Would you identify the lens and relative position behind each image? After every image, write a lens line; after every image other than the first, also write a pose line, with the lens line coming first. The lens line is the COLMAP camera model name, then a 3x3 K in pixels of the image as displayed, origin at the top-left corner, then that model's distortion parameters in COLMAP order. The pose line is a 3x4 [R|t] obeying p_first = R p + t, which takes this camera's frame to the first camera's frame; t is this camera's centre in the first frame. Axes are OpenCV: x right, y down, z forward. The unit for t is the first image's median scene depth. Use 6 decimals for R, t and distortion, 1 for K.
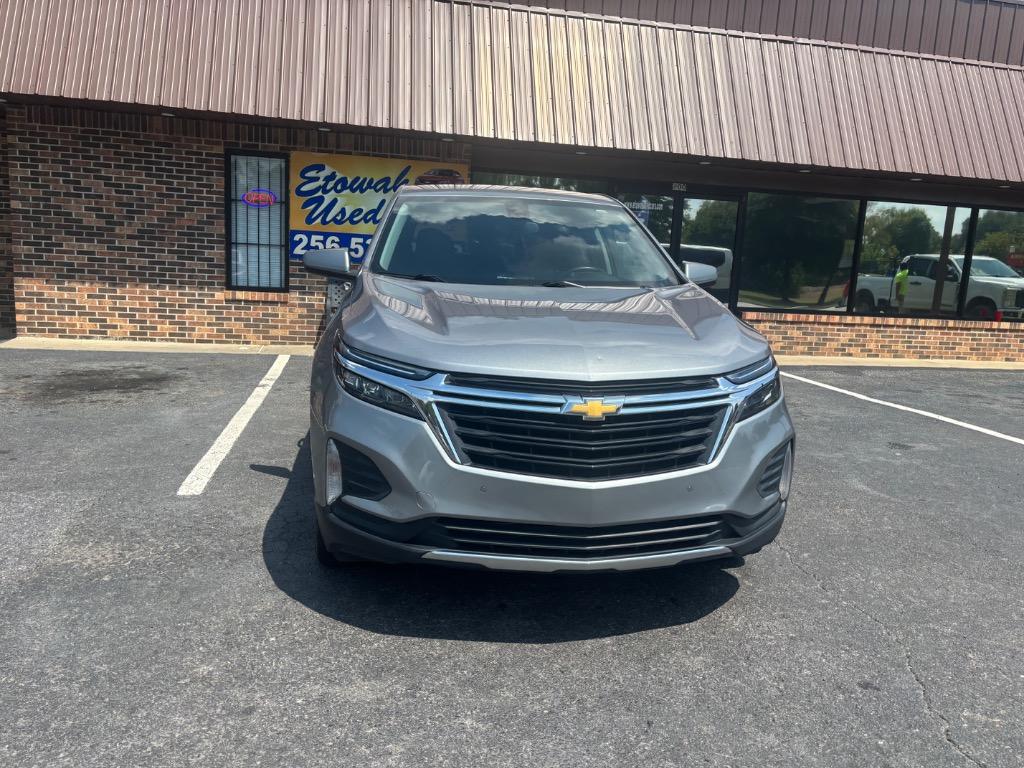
lens RADIAL K [[762.0, 0, 518.0], [0, 762.0, 385.9], [0, 0, 1]] dist [0.037649, -0.047533]
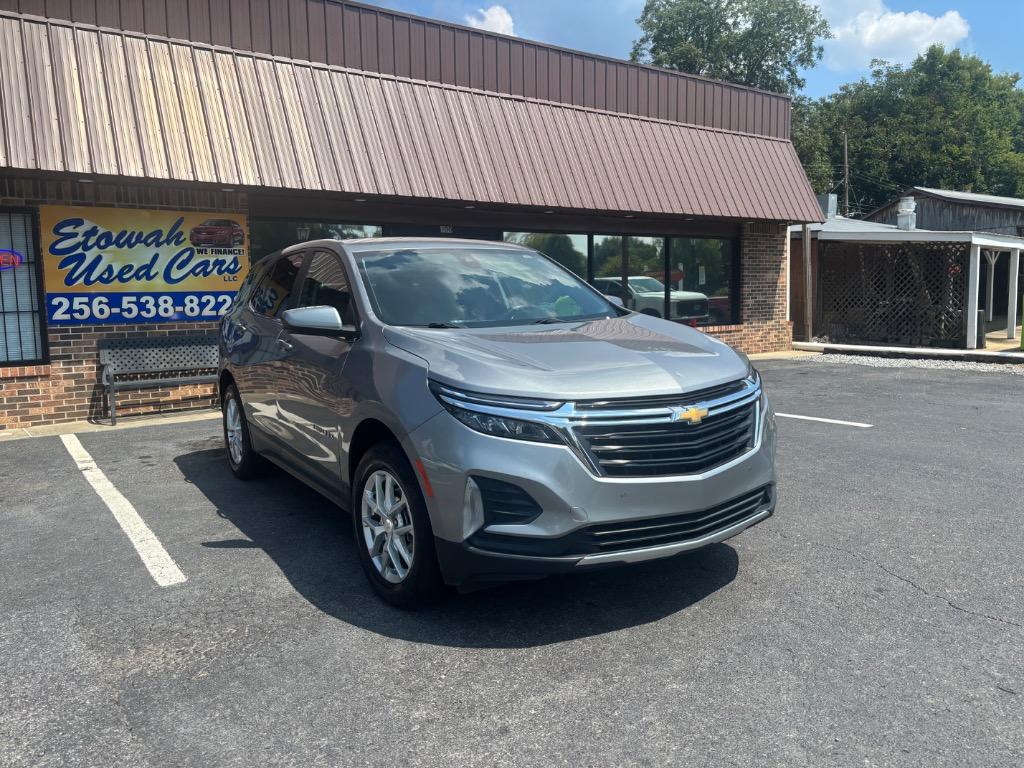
lens RADIAL K [[757.1, 0, 516.4], [0, 757.1, 382.3], [0, 0, 1]] dist [0.048405, -0.058695]
pose [[0.913280, -0.116103, 0.390435, -0.160501], [0.136280, 0.990373, -0.024272, -0.007827], [-0.383859, 0.075376, 0.920310, -0.007370]]
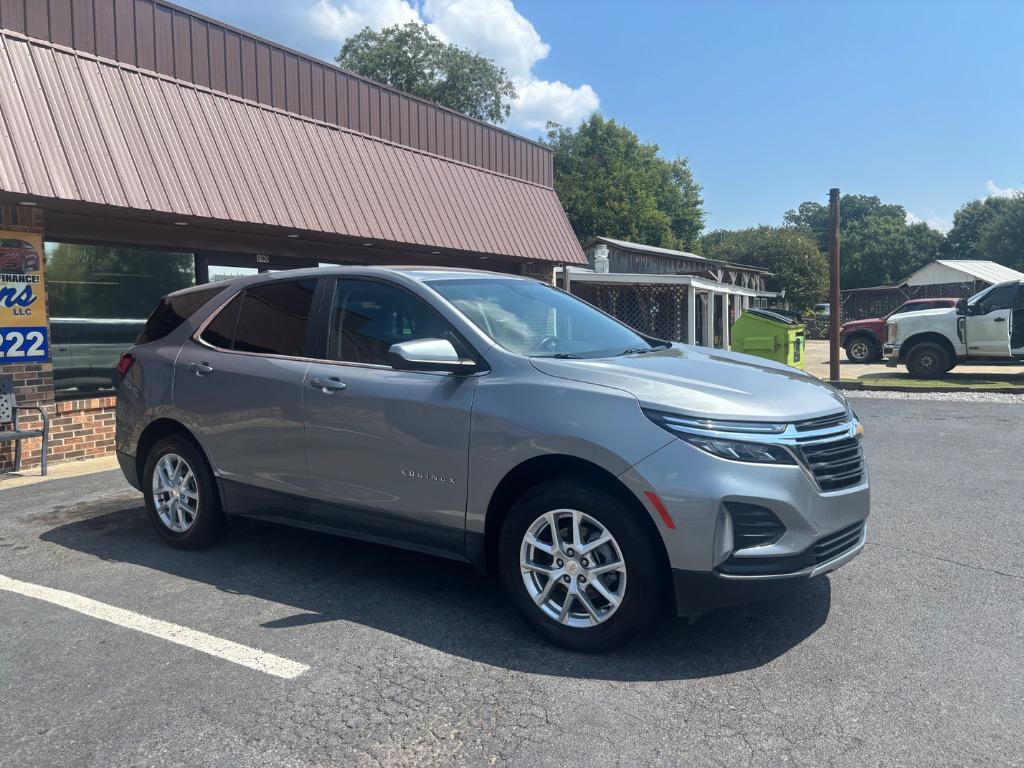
lens RADIAL K [[762.0, 0, 518.0], [0, 762.0, 385.9], [0, 0, 1]] dist [0.037649, -0.047533]
pose [[0.684975, -0.126814, 0.717446, -0.330065], [0.185009, 0.982732, -0.002931, -0.040189], [-0.704685, 0.134741, 0.696608, 0.115937]]
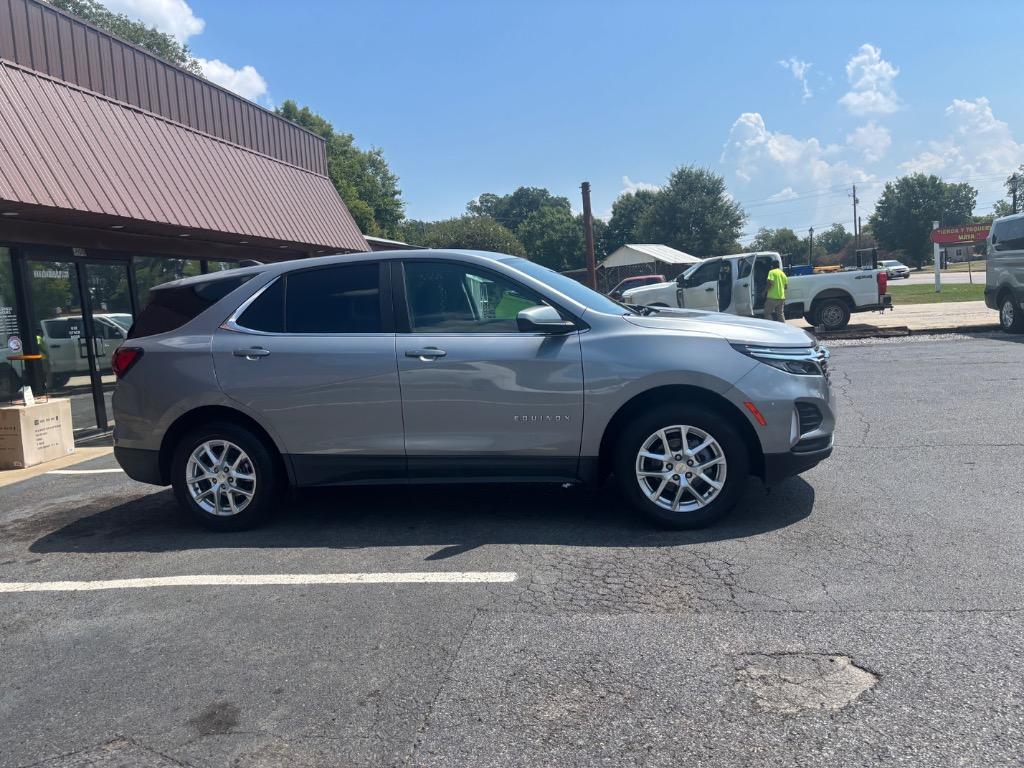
lens RADIAL K [[757.1, 0, 516.4], [0, 757.1, 382.3], [0, 0, 1]] dist [0.048405, -0.058695]
pose [[0.357100, -0.179930, 0.916572, -0.517035], [0.253141, 0.963191, 0.090457, -0.071871], [-0.899110, 0.199719, 0.389504, 0.244699]]
